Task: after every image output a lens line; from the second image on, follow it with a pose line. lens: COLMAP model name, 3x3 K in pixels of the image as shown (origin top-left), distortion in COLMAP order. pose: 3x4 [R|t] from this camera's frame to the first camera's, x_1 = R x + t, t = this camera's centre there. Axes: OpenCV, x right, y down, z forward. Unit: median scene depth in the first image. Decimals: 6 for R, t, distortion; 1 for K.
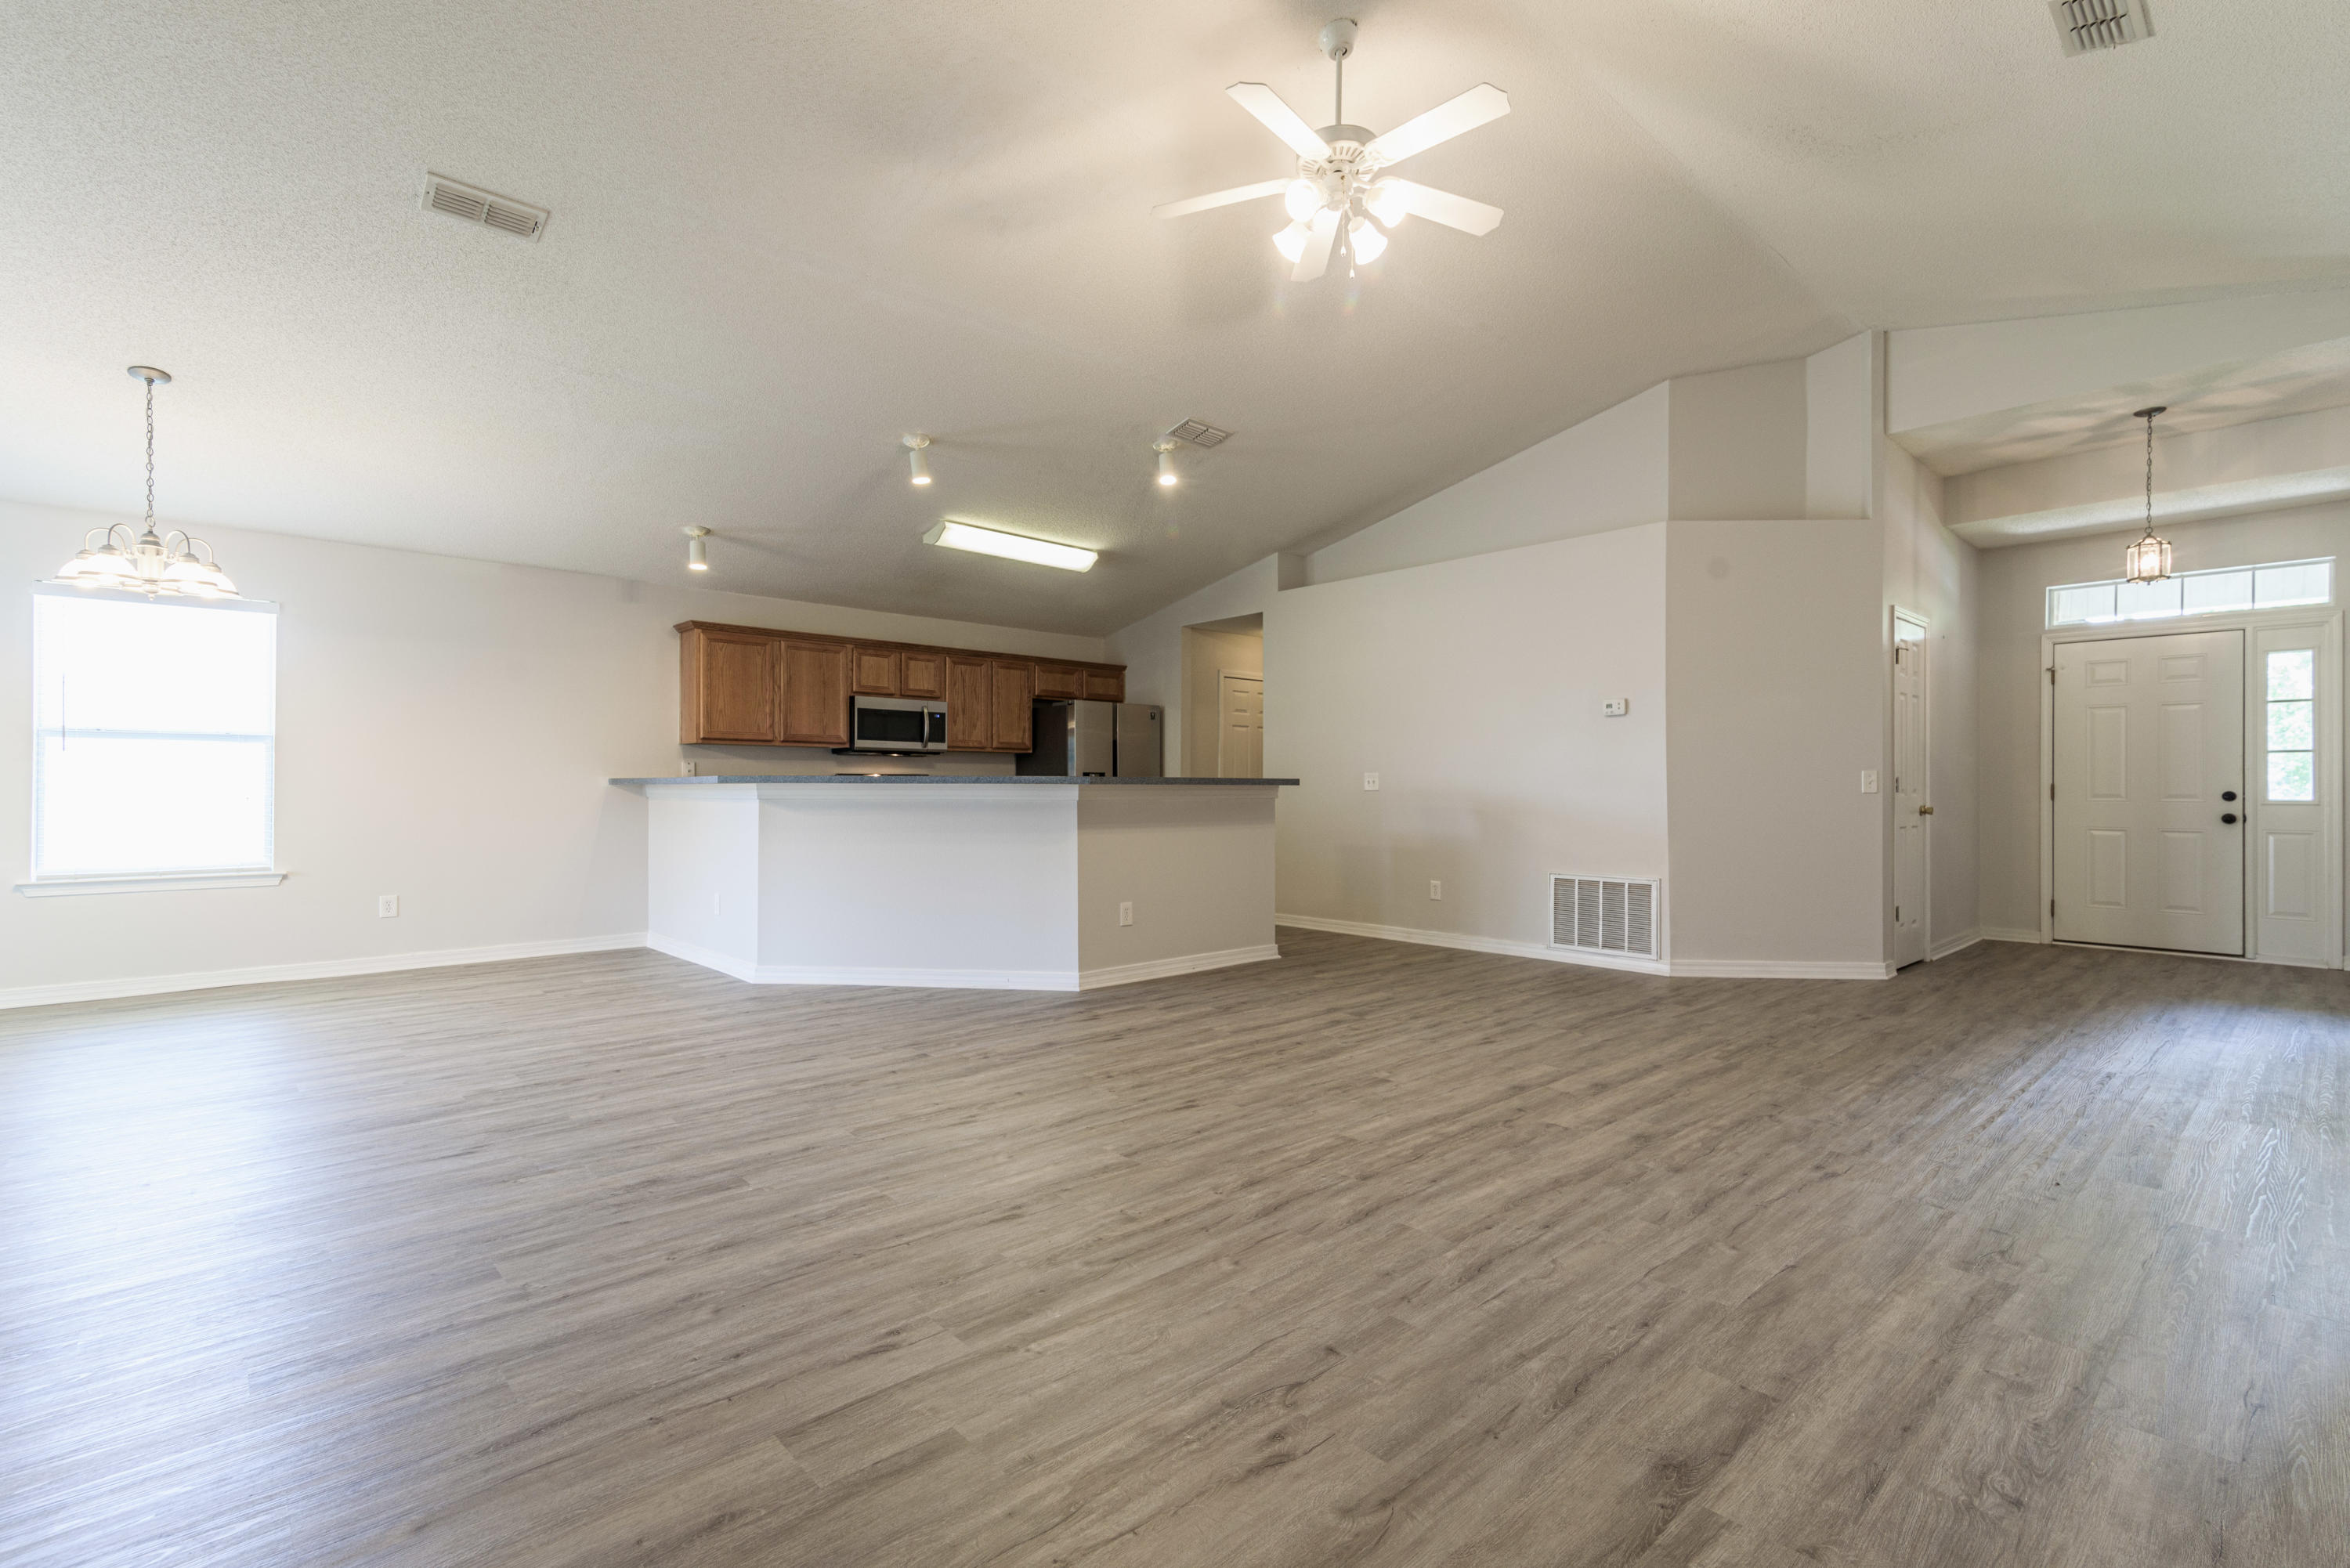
lens RADIAL K [[1056.1, 0, 1181.3], [0, 1056.1, 784.0], [0, 0, 1]] dist [0.012367, -0.002025]
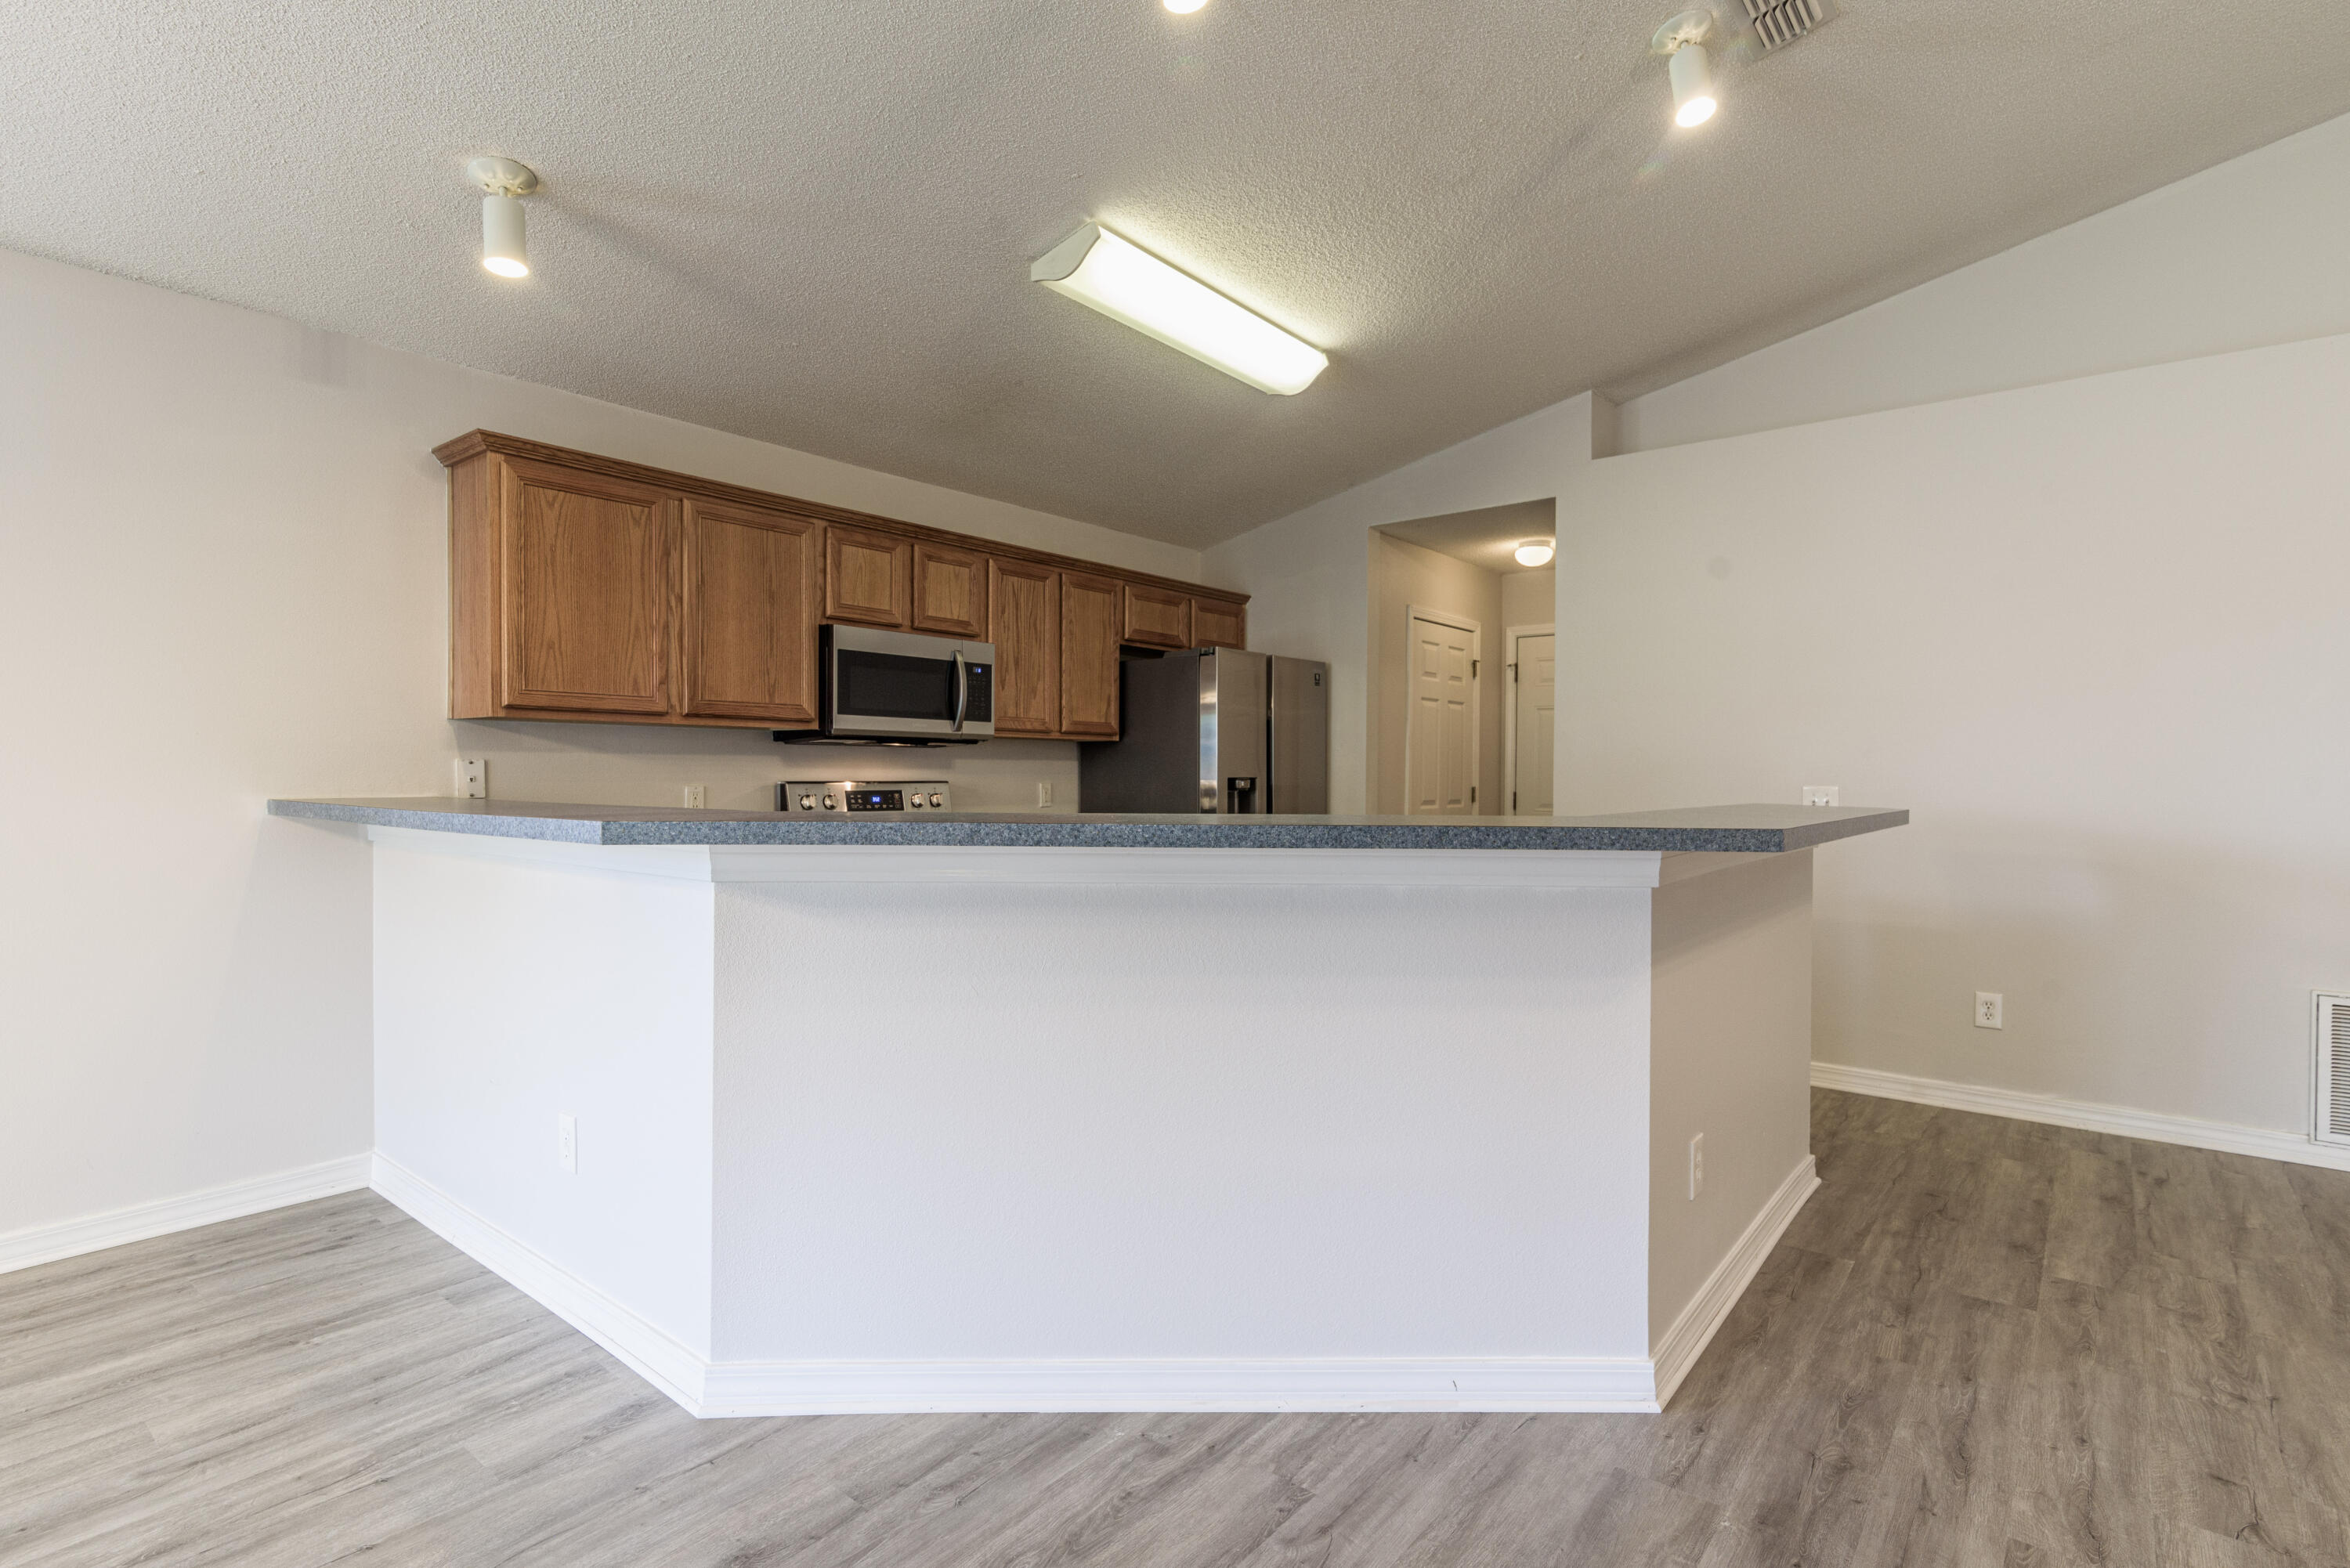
lens RADIAL K [[1155.2, 0, 1190.7], [0, 1155.2, 784.6], [0, 0, 1]] dist [0.007268, -0.002399]
pose [[0.989838, 0.003242, 0.142162, -0.212584], [-0.005229, 0.999894, 0.013608, -0.016646], [-0.142103, -0.014213, 0.989750, 0.429528]]
